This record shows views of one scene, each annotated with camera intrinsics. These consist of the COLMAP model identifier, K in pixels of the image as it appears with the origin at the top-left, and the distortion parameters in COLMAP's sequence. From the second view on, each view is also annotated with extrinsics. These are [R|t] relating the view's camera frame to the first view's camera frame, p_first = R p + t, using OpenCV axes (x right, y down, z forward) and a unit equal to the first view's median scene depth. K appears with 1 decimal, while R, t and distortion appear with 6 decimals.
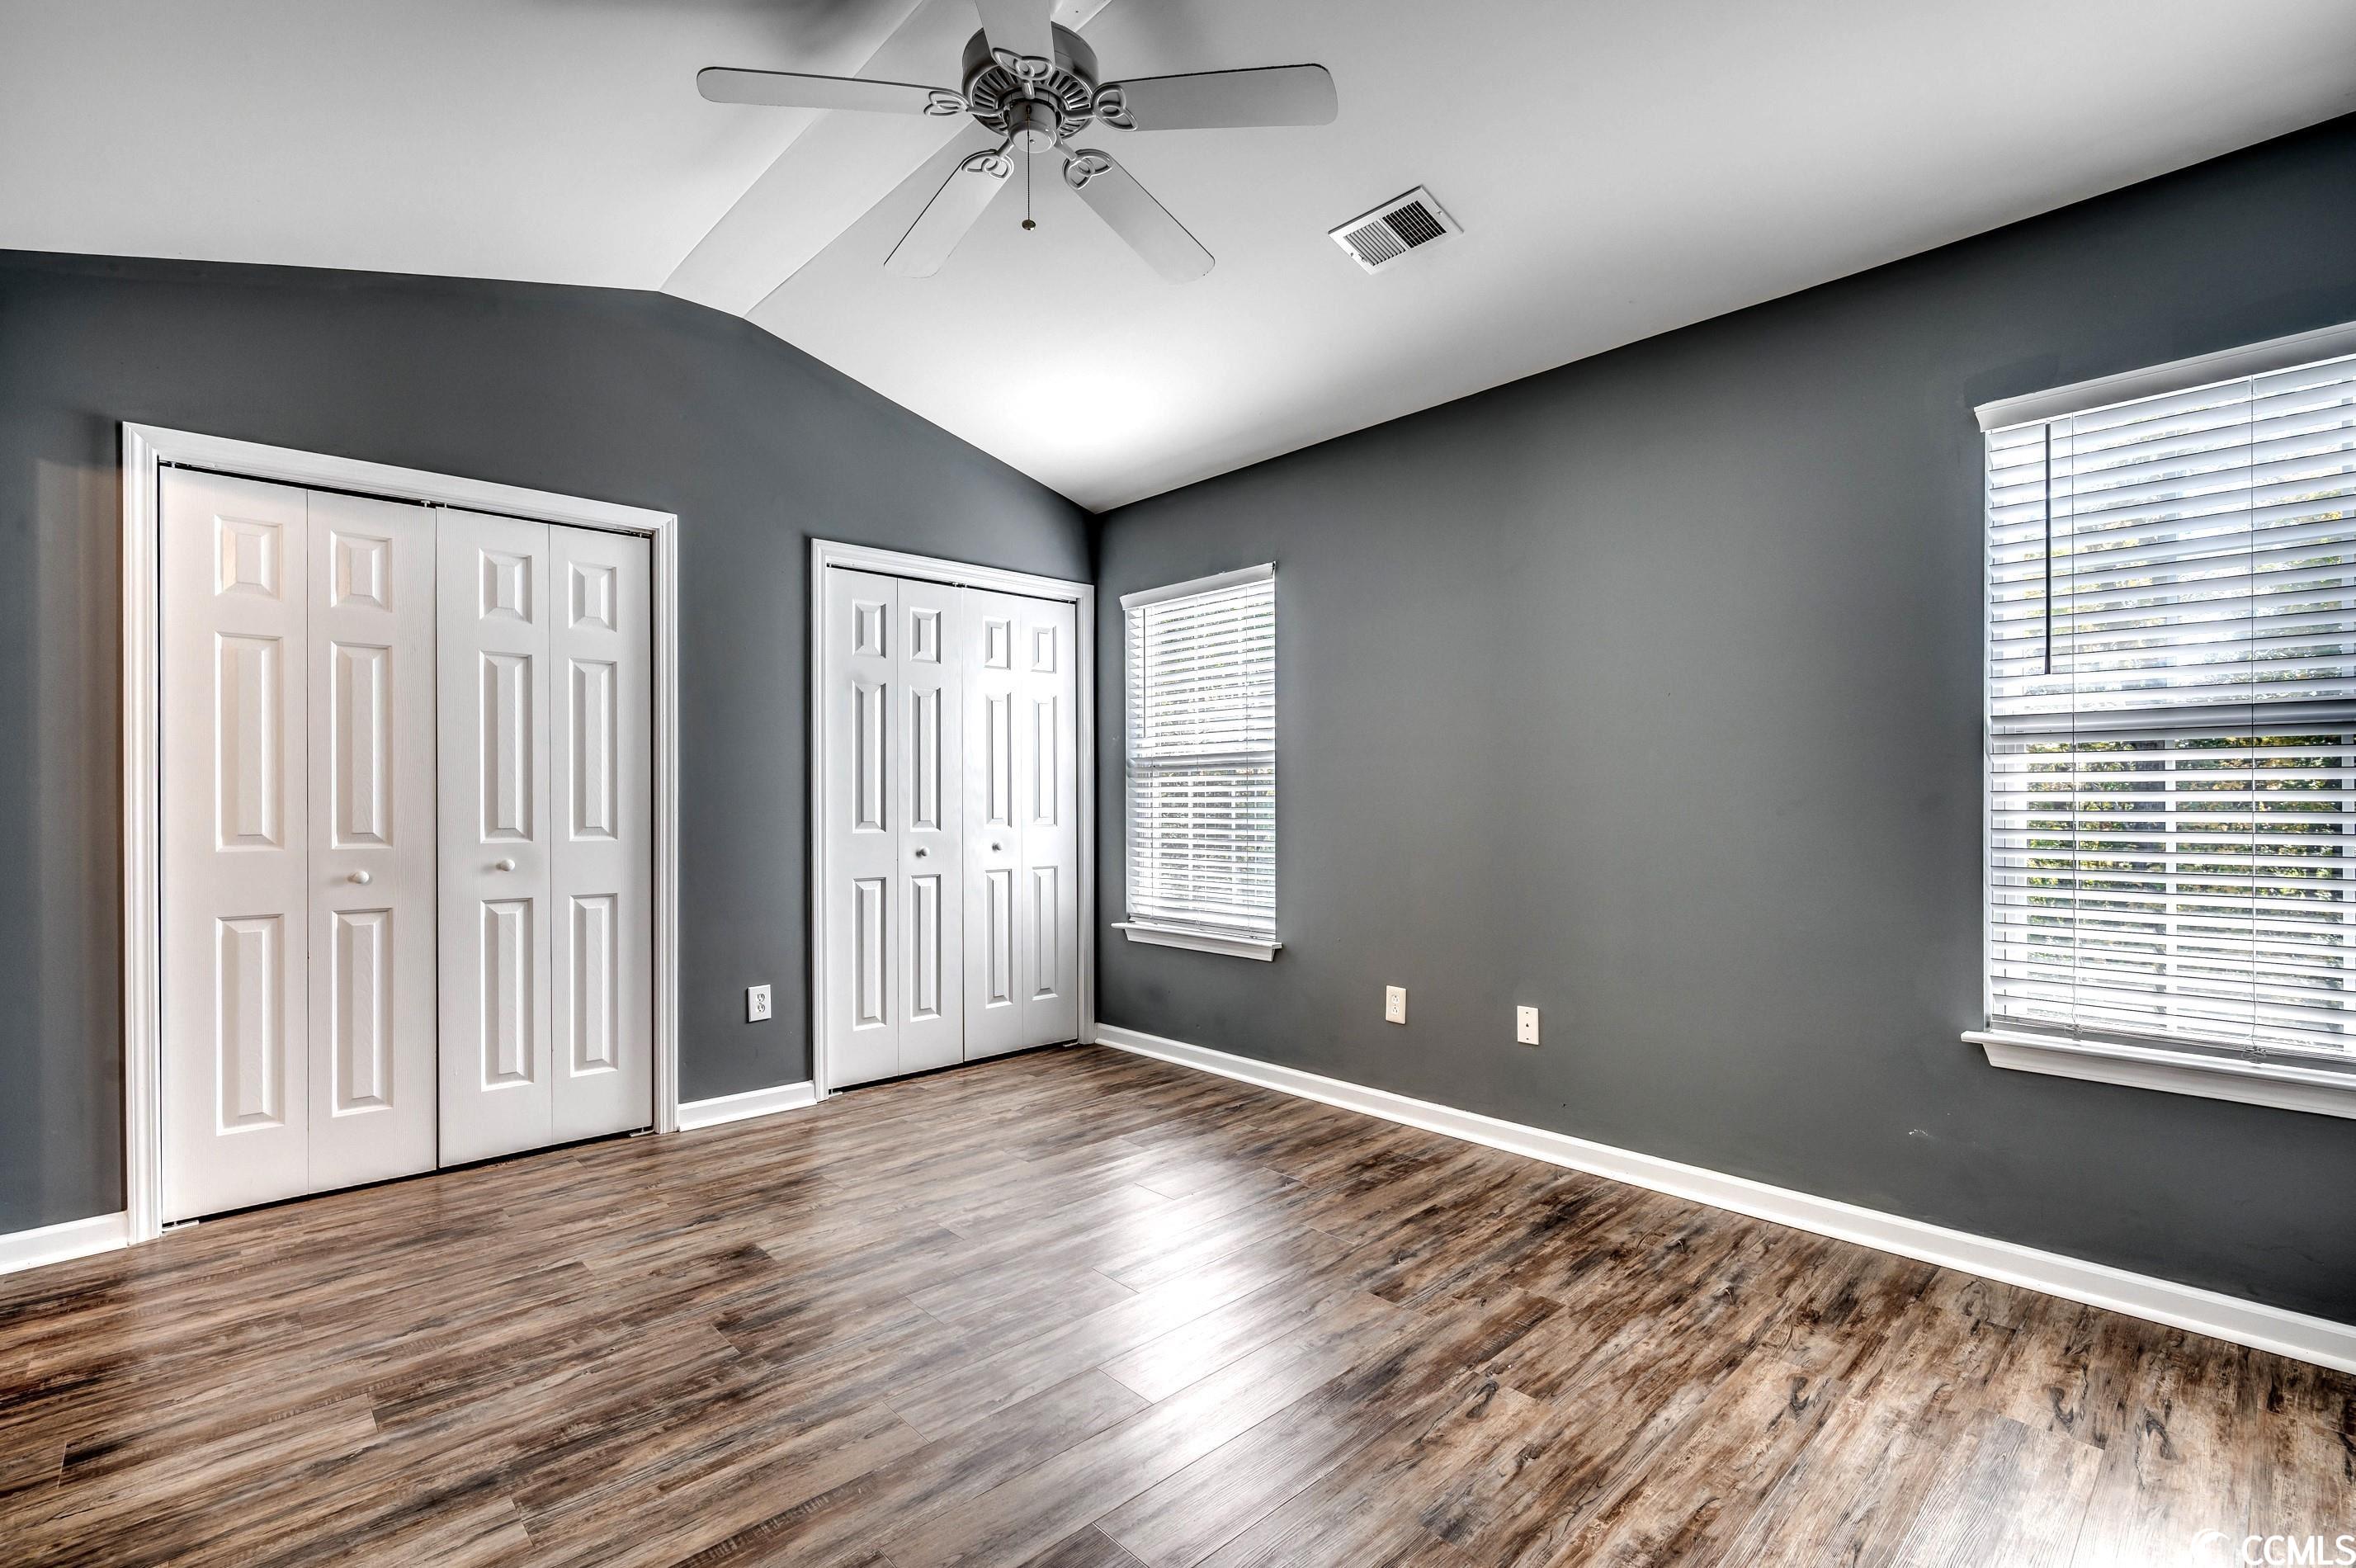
lens RADIAL K [[1087.1, 0, 1161.6], [0, 1087.1, 797.0], [0, 0, 1]] dist [0.004520, 0.000292]
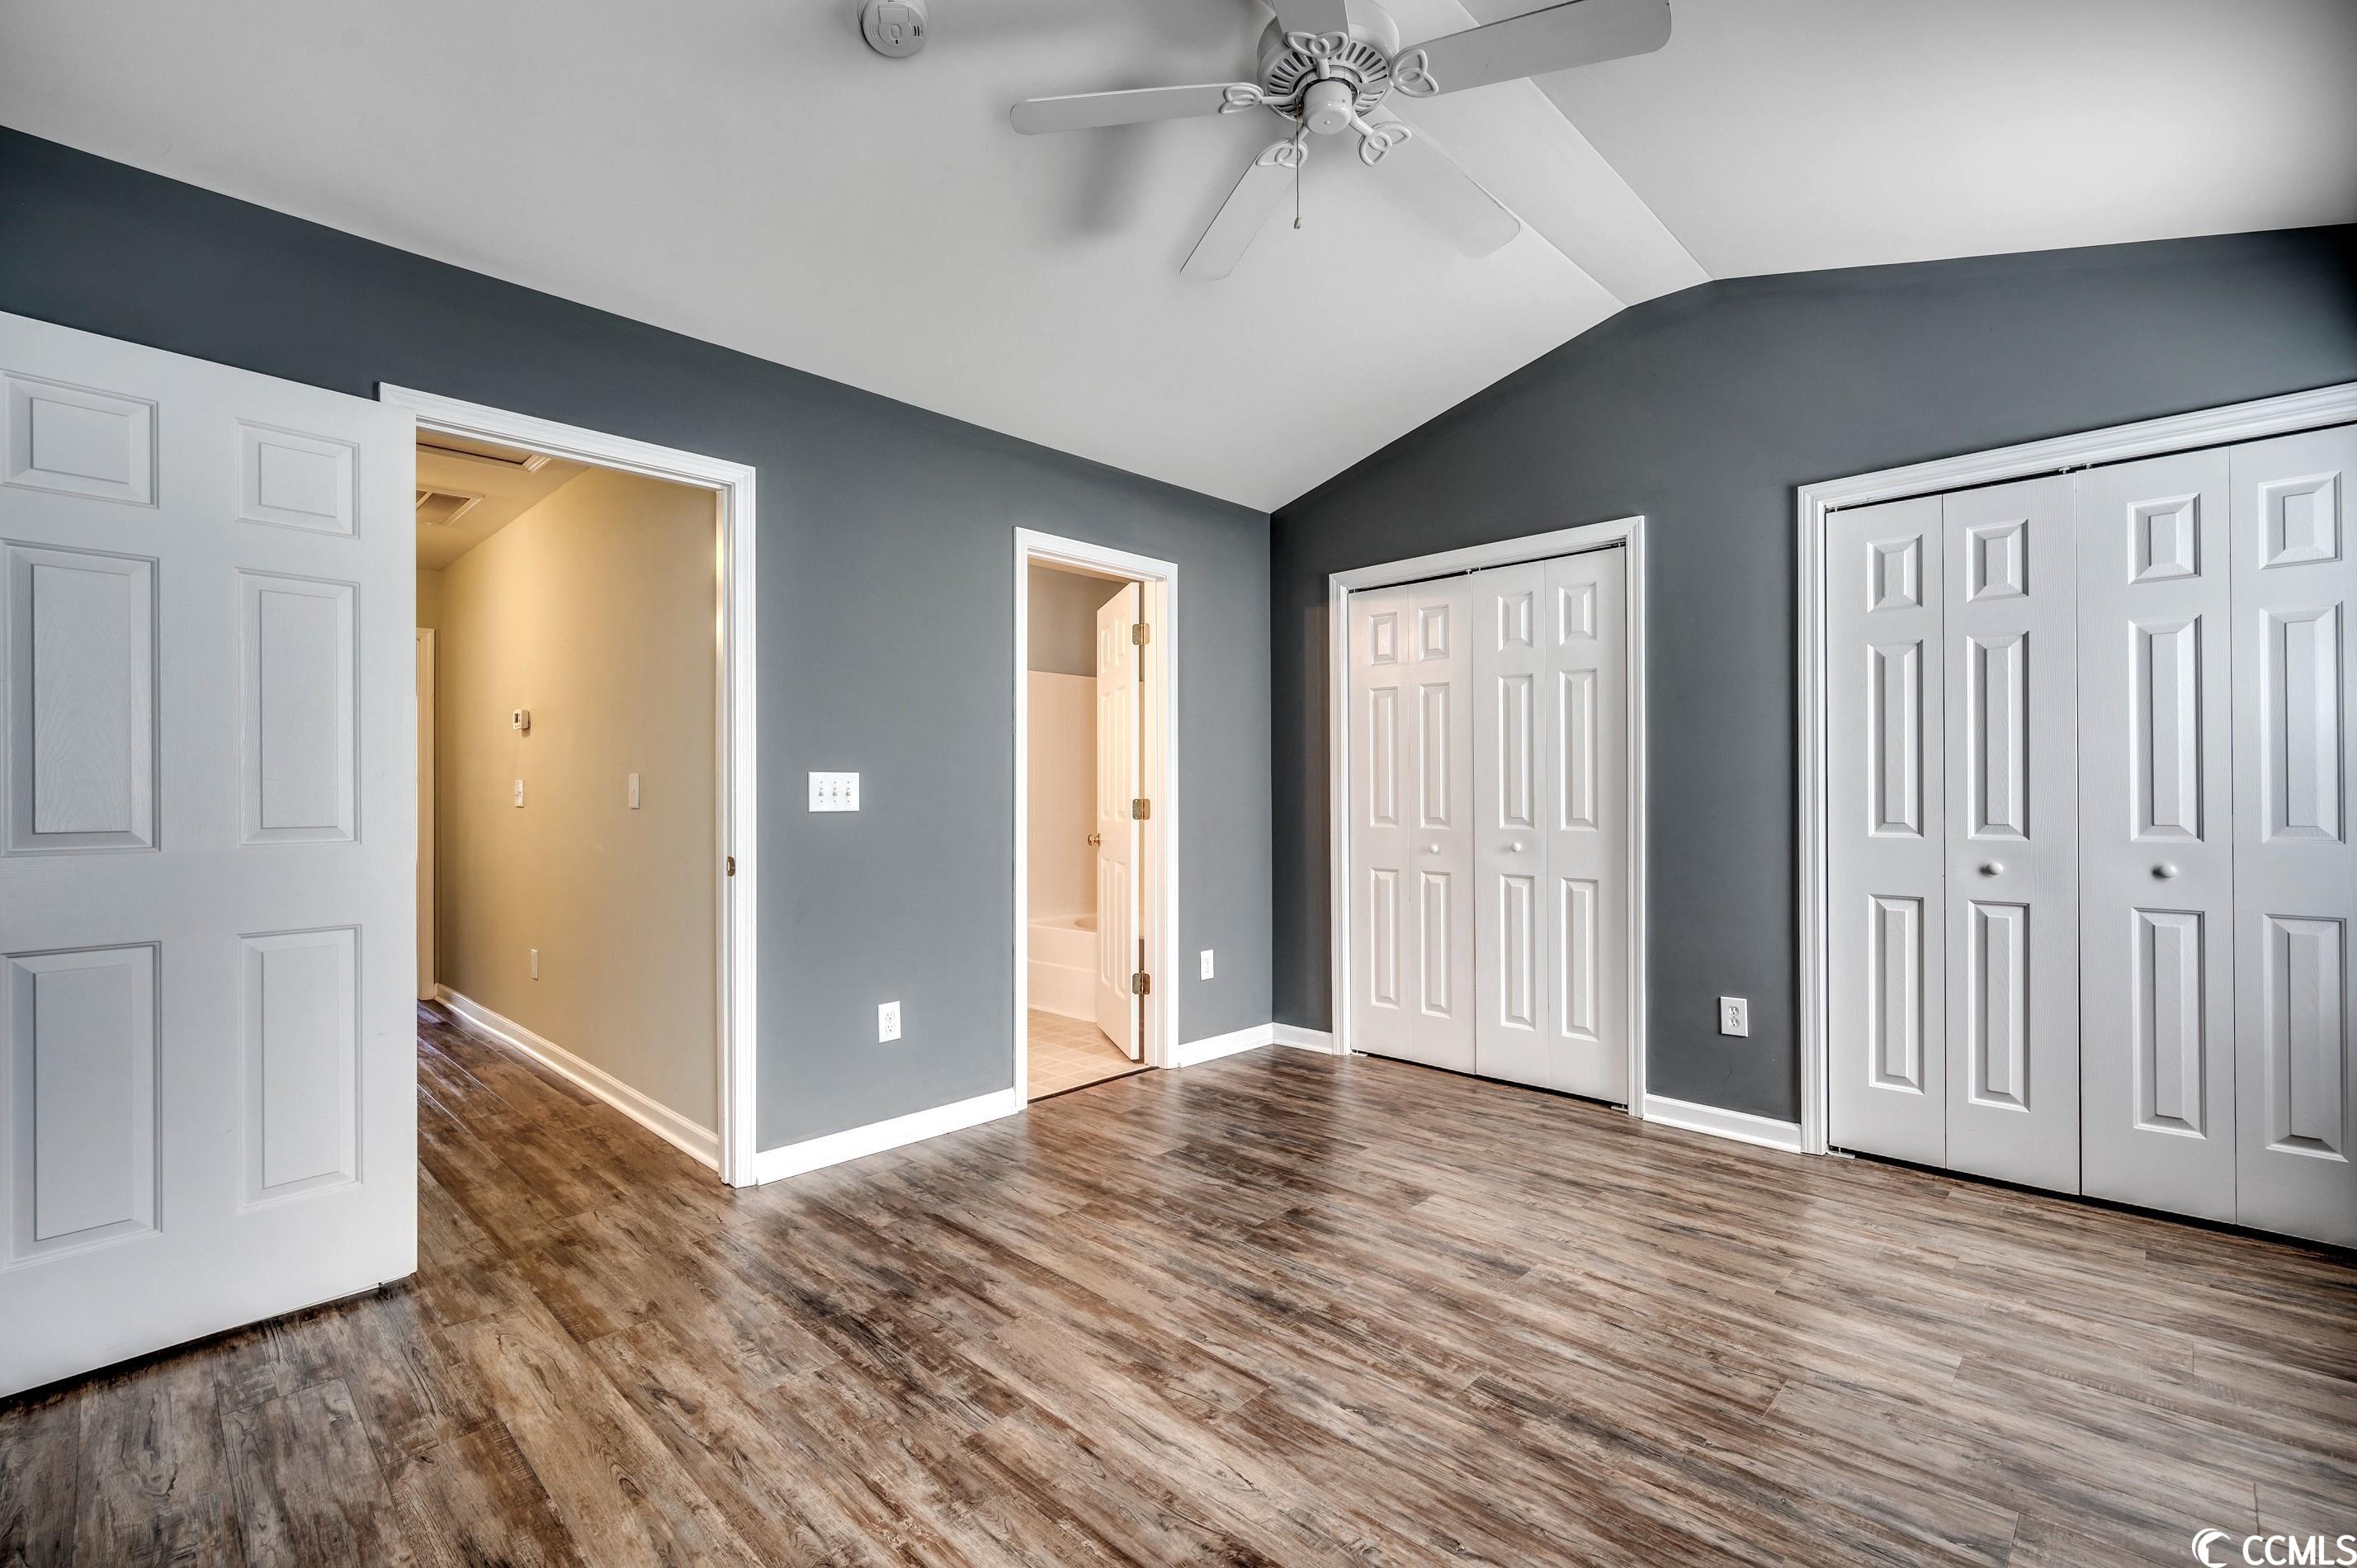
lens RADIAL K [[1028.2, 0, 1172.2], [0, 1028.2, 791.3], [0, 0, 1]] dist [0.001474, -0.000007]
pose [[0.042755, -0.001302, -0.999085, 0.515195], [0.002979, 0.999995, -0.001176, -0.000497], [0.999081, -0.002926, 0.042759, 0.532466]]
